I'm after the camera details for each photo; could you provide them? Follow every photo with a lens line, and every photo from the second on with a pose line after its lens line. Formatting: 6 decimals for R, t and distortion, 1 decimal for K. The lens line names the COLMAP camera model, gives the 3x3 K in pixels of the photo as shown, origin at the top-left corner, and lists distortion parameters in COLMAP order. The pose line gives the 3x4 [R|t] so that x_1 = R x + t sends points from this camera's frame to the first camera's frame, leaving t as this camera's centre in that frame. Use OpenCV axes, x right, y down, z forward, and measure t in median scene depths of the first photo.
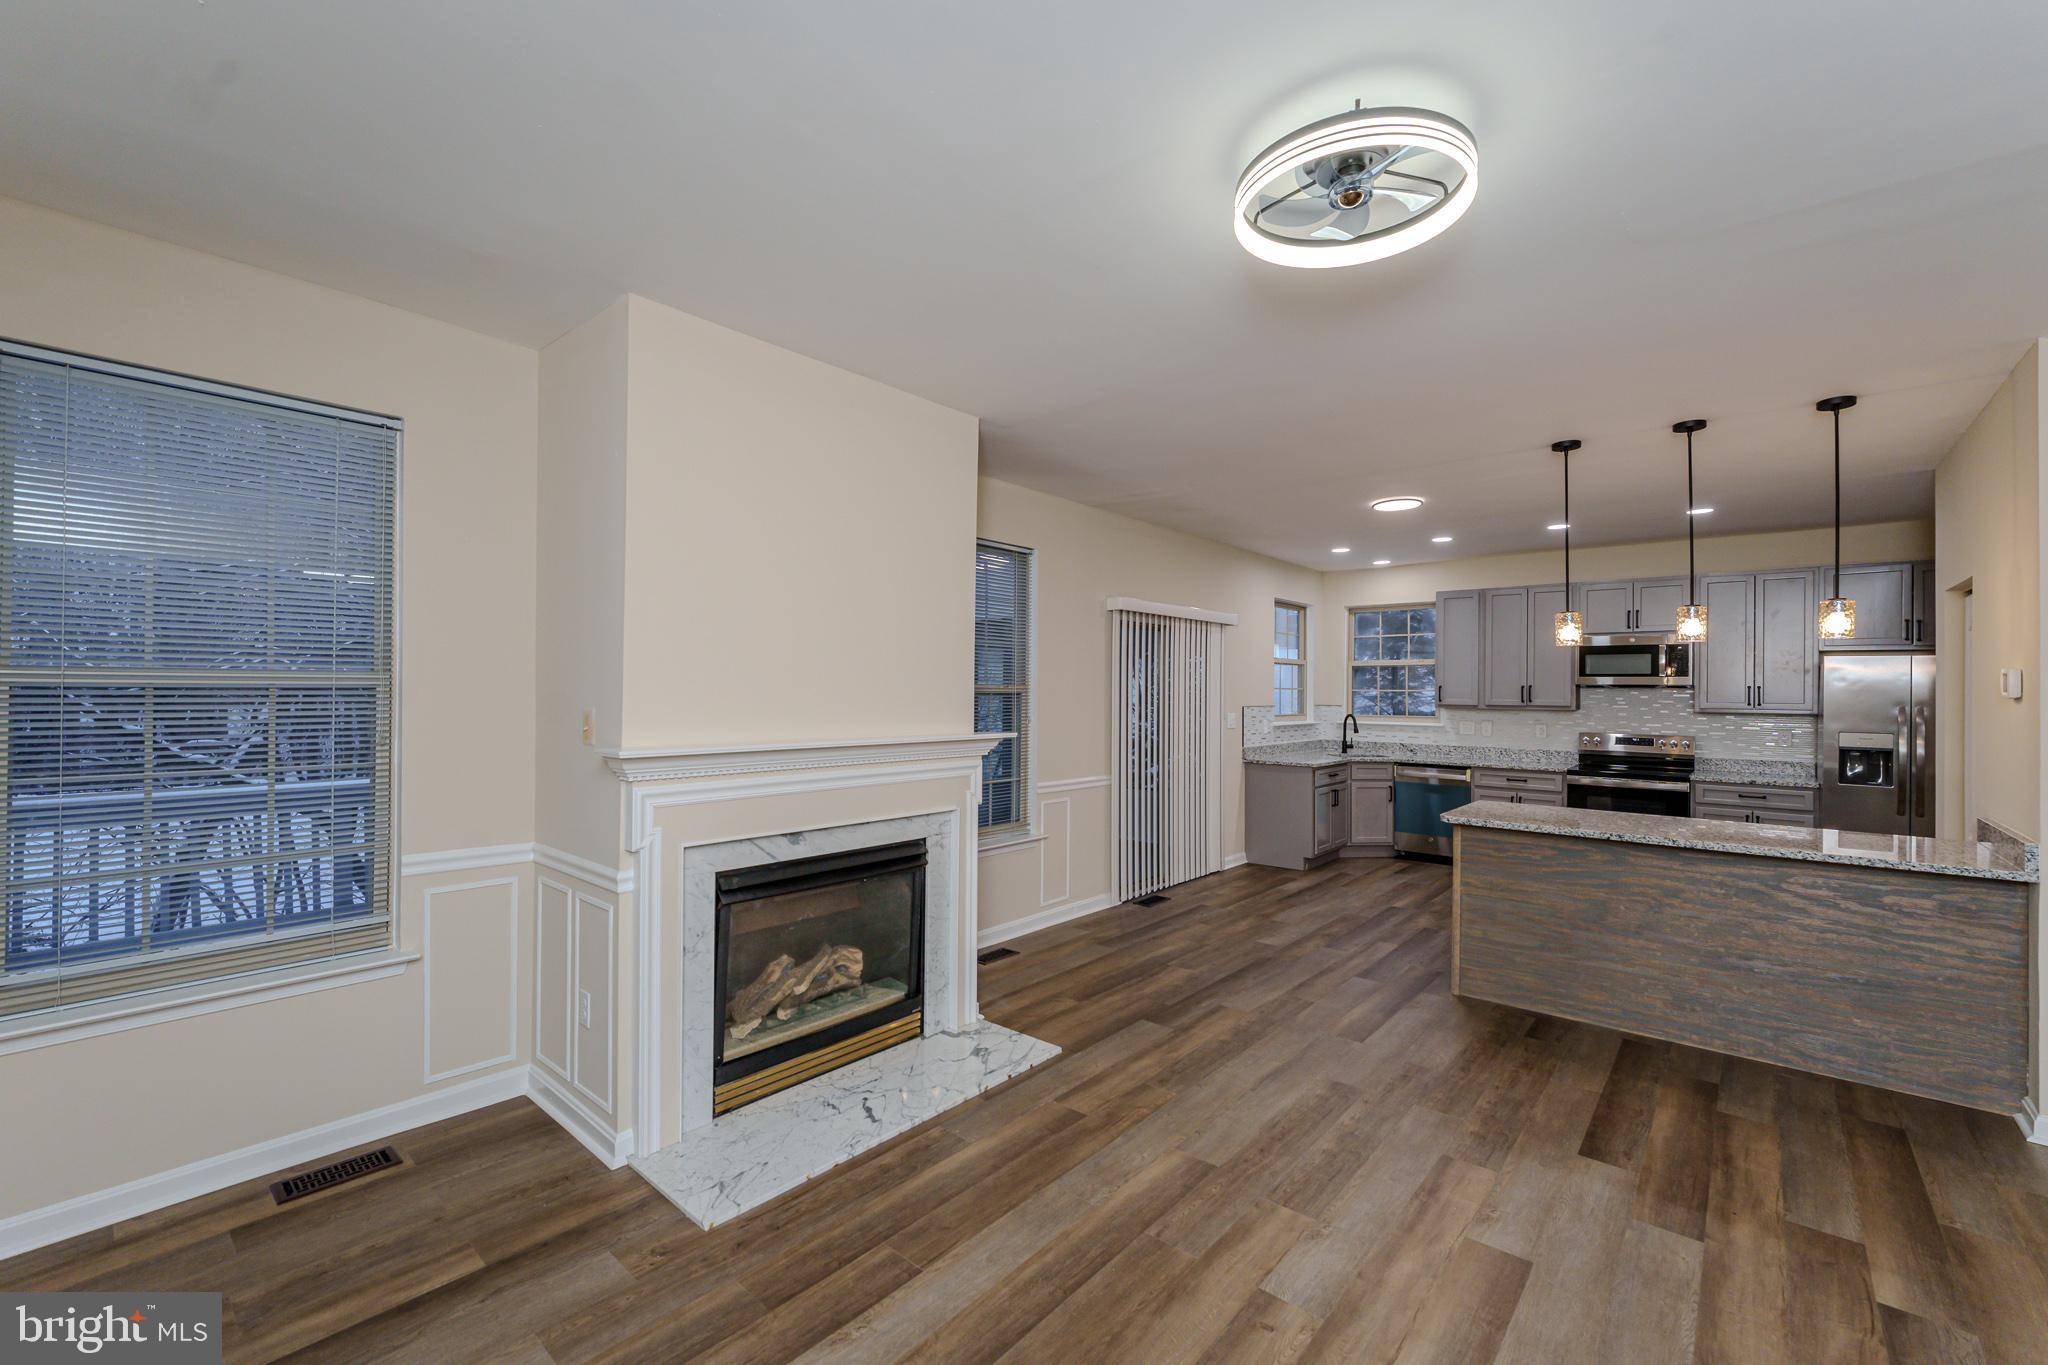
lens RADIAL K [[827.2, 0, 1106.0], [0, 827.2, 663.5], [0, 0, 1]] dist [-0.006412, 0.000388]
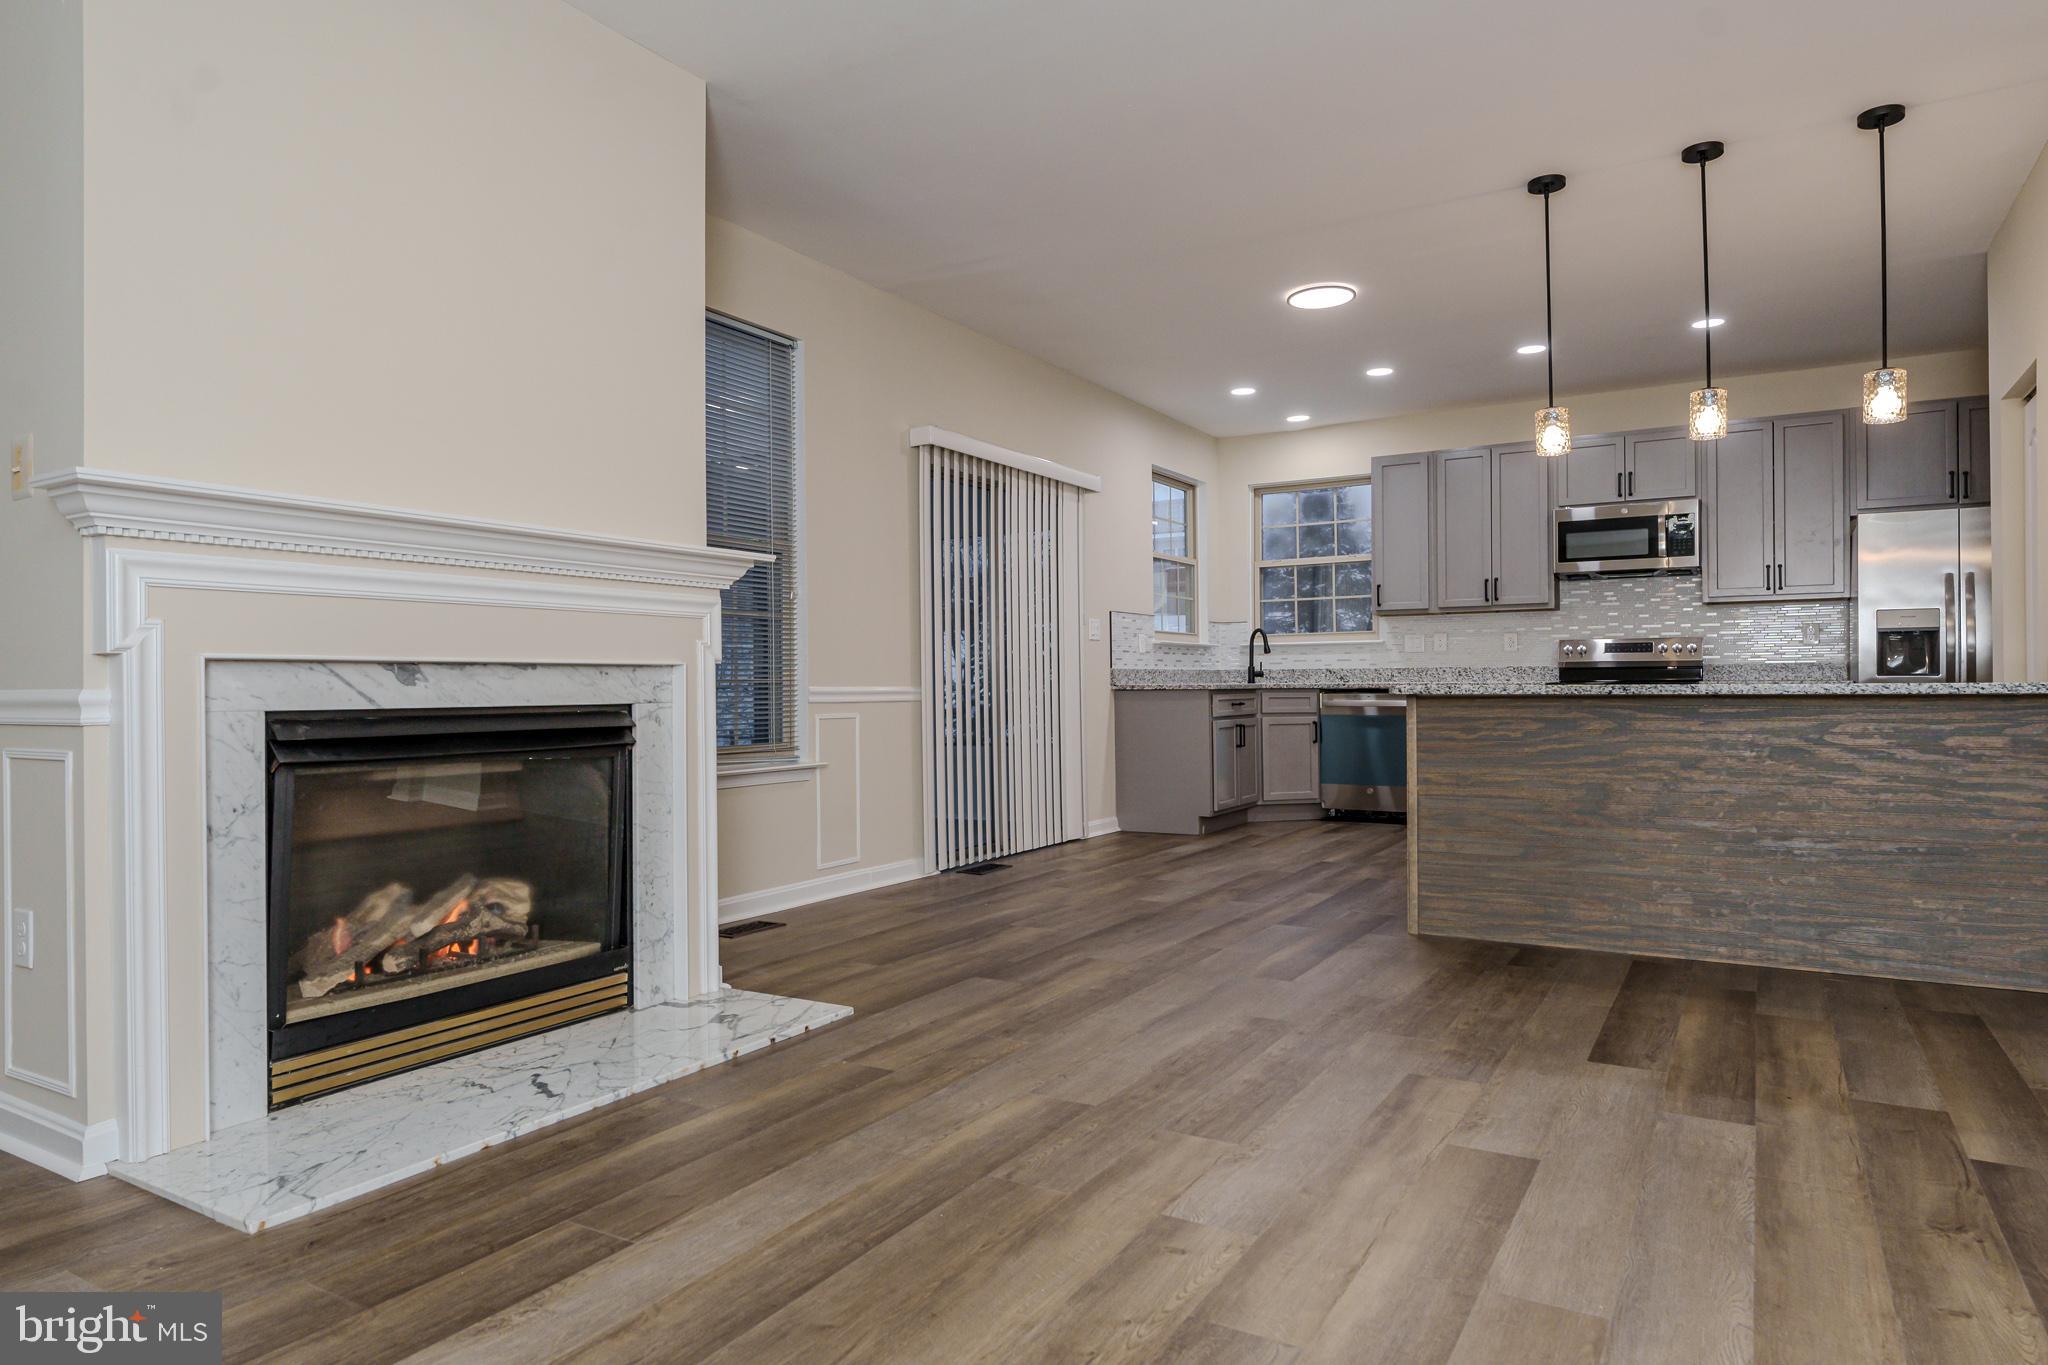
lens RADIAL K [[1184.6, 0, 1100.2], [0, 1184.6, 661.7], [0, 0, 1]] dist [-0.001476, -0.001810]
pose [[0.986995, -0.016625, 0.159887, -0.006262], [0.014795, 0.999811, 0.012632, 0.190755], [-0.160066, -0.010102, 0.987055, 0.041485]]
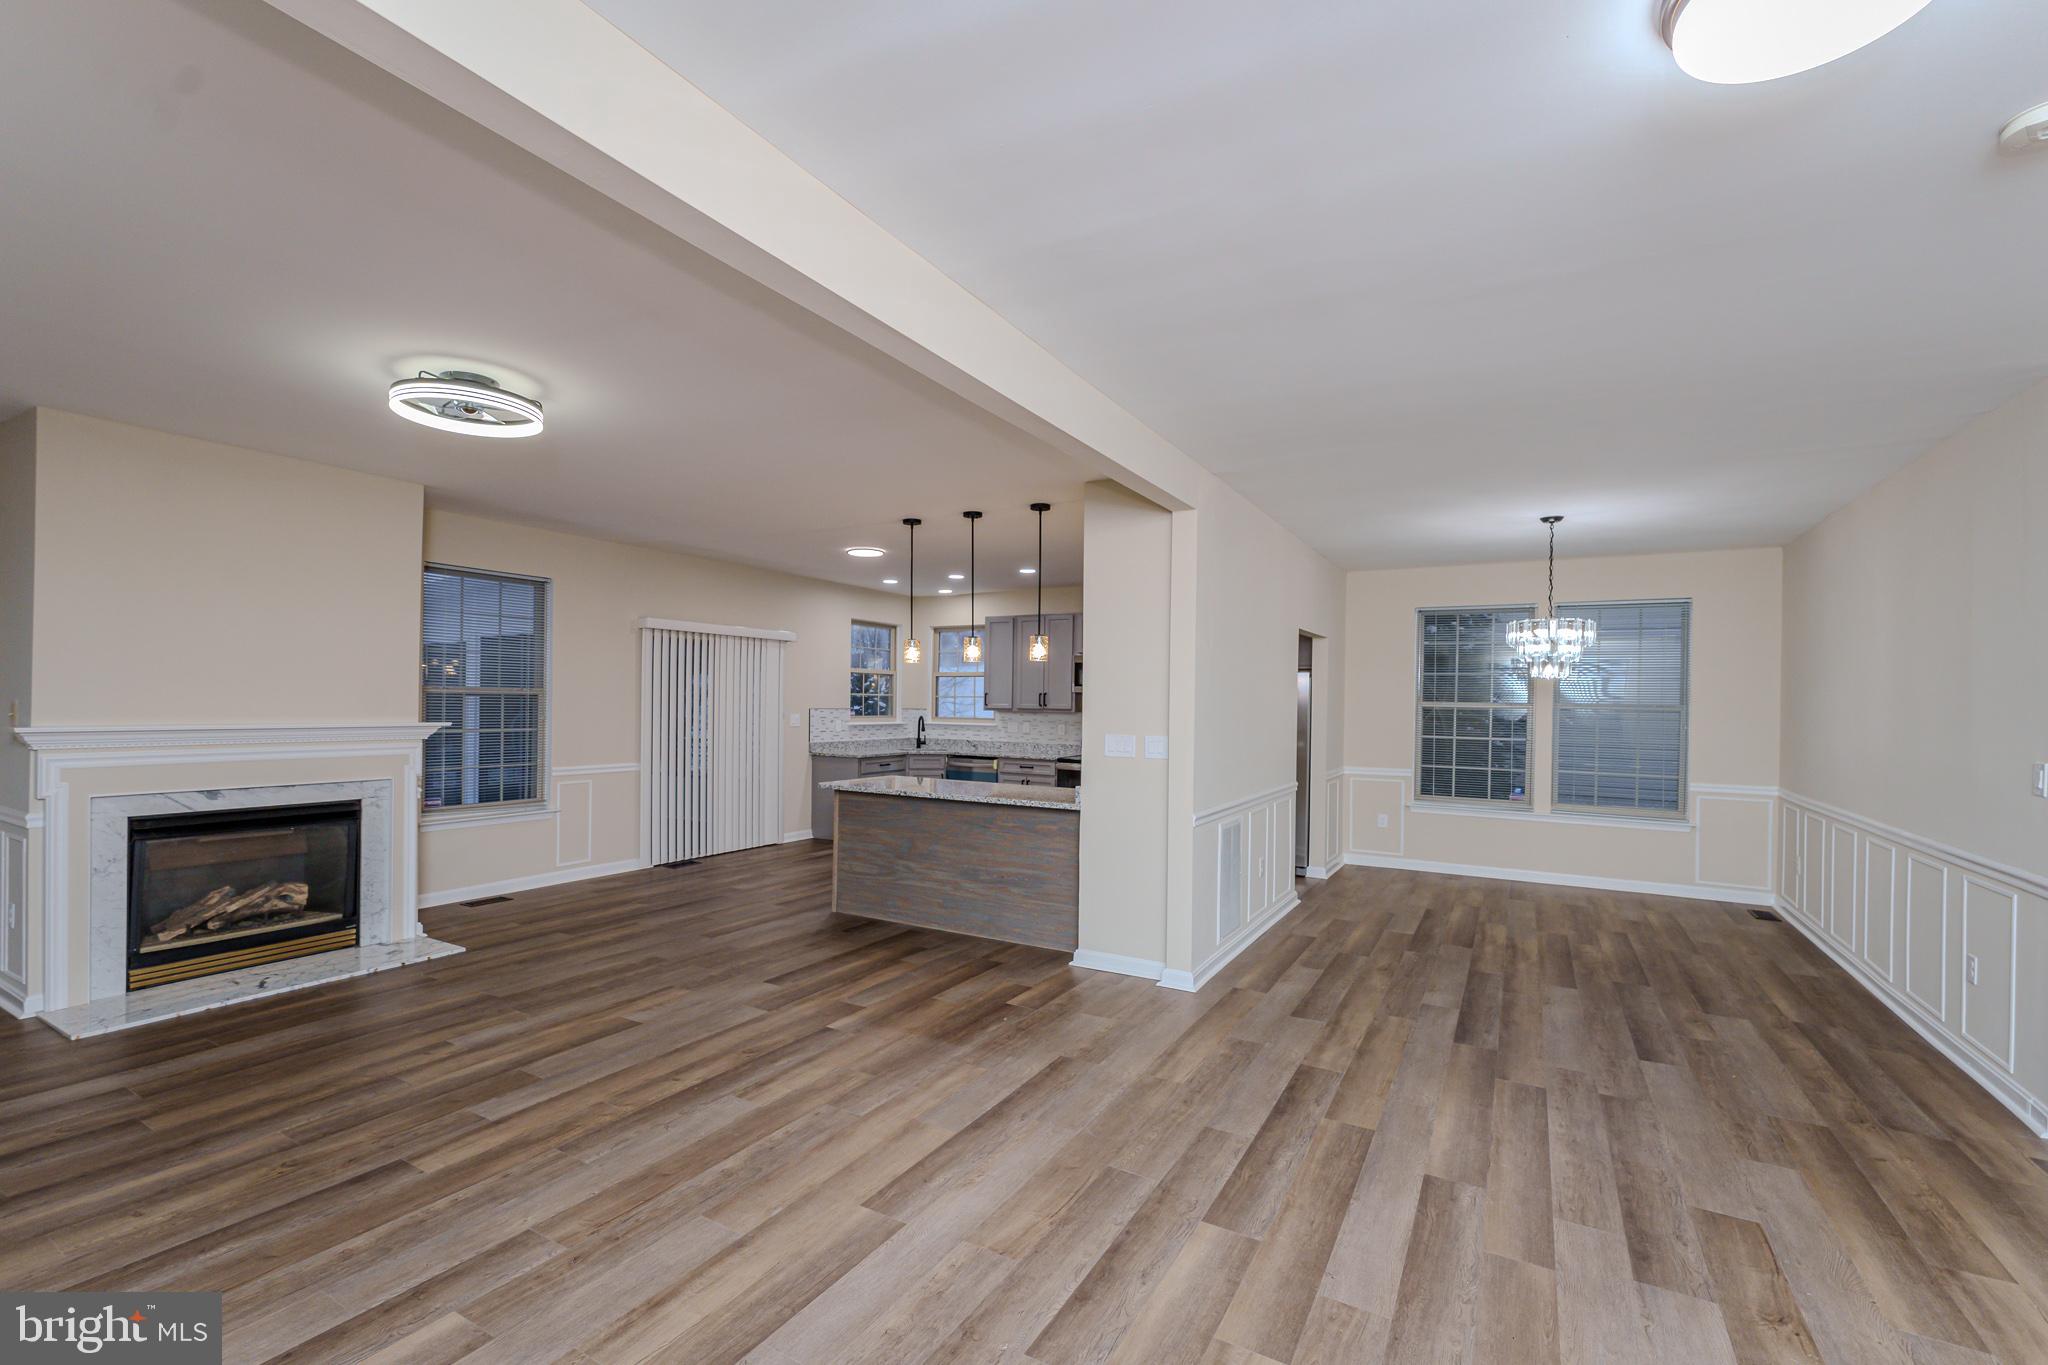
lens RADIAL K [[827.2, 0, 1057.7], [0, 827.2, 703.5], [0, 0, 1]] dist [-0.006412, 0.000388]
pose [[0.984314, 0.001795, 0.176415, 0.711924], [-0.007438, 0.999481, 0.031331, 0.010631], [-0.176268, -0.032152, 0.983817, -0.533839]]
